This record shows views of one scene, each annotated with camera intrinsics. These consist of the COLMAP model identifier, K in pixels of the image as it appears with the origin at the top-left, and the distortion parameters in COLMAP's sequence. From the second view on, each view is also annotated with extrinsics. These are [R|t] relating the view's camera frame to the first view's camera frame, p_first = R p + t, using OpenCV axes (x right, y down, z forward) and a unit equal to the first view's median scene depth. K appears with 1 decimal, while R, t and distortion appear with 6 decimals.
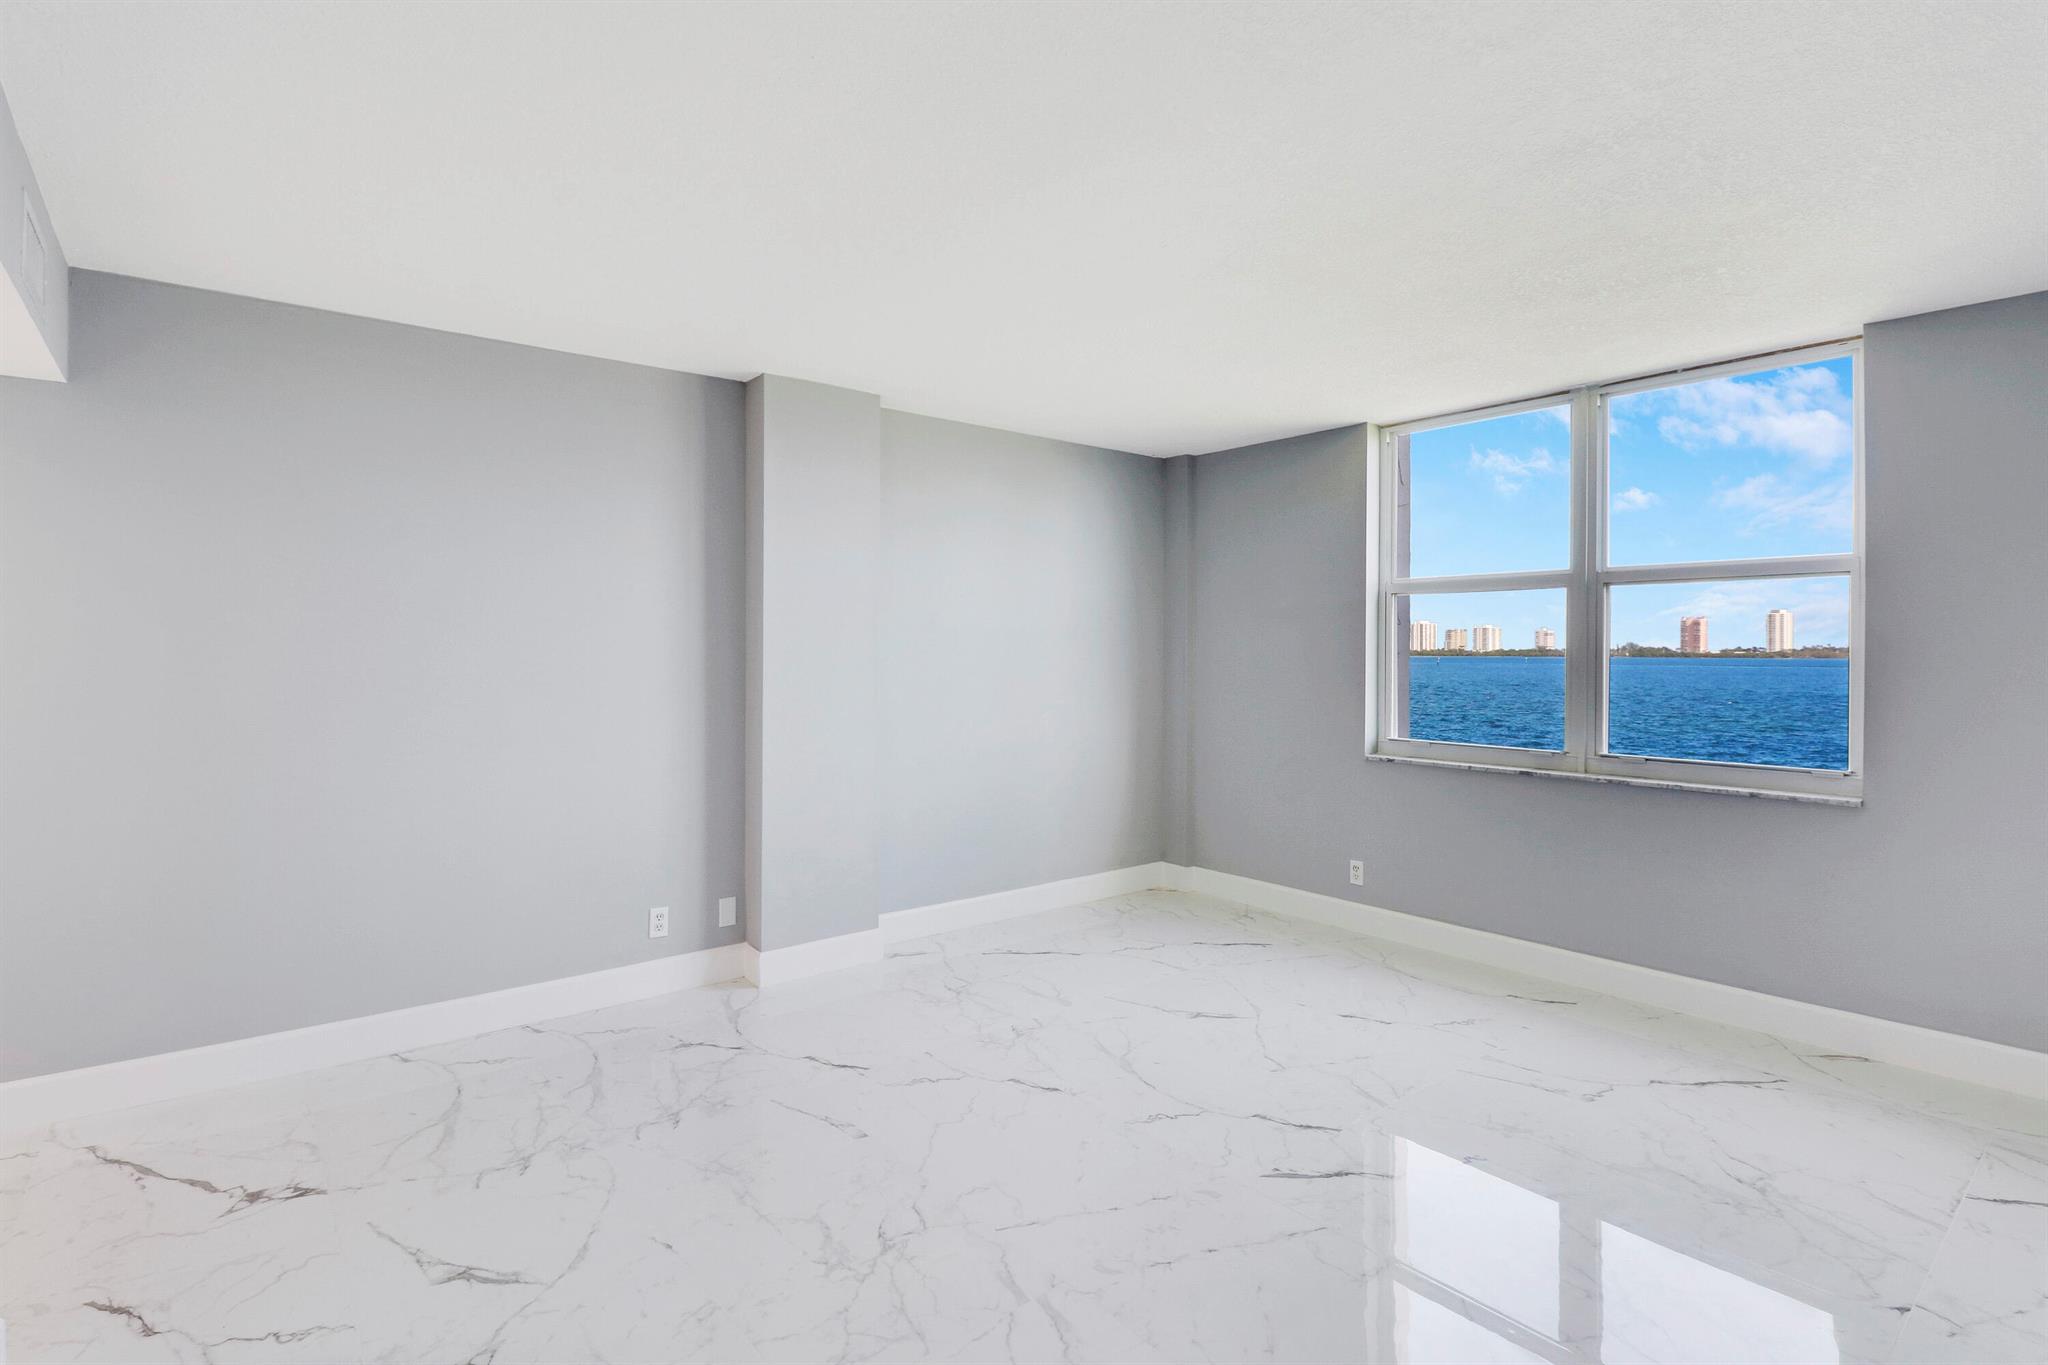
lens RADIAL K [[978.8, 0, 1024.0], [0, 978.8, 682.5], [0, 0, 1]] dist [-0.003381, -0.000523]
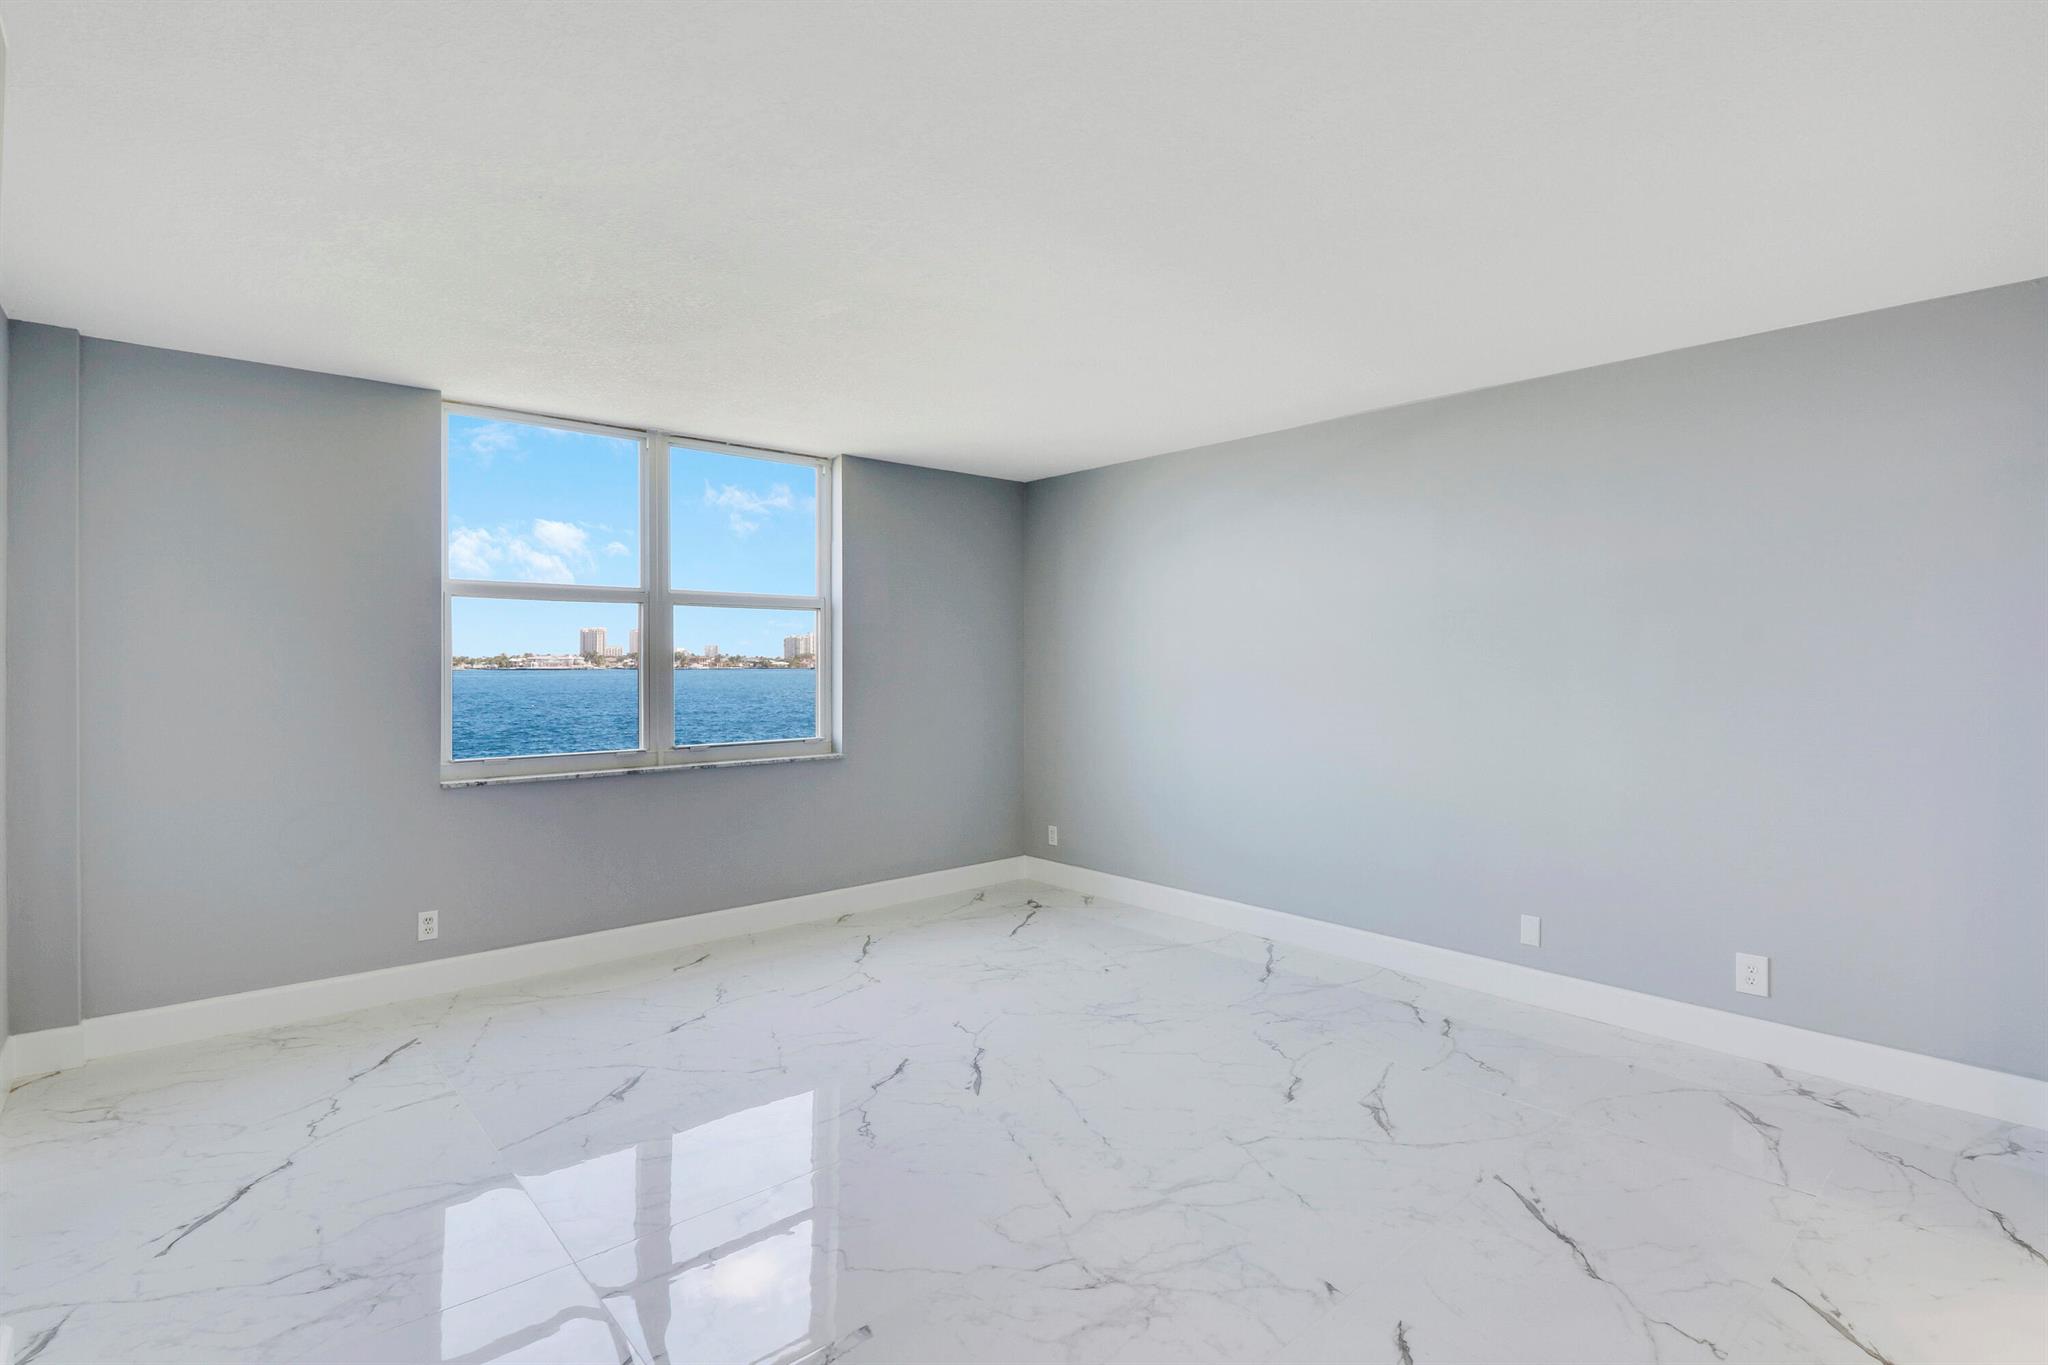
lens RADIAL K [[979.1, 0, 1019.5], [0, 979.1, 706.2], [0, 0, 1]] dist [-0.012321, 0.000573]
pose [[-0.036989, -0.056079, 0.997741, -0.600039], [0.026424, 0.998020, 0.057074, -0.032385], [-0.998966, 0.028475, -0.035433, 0.614387]]
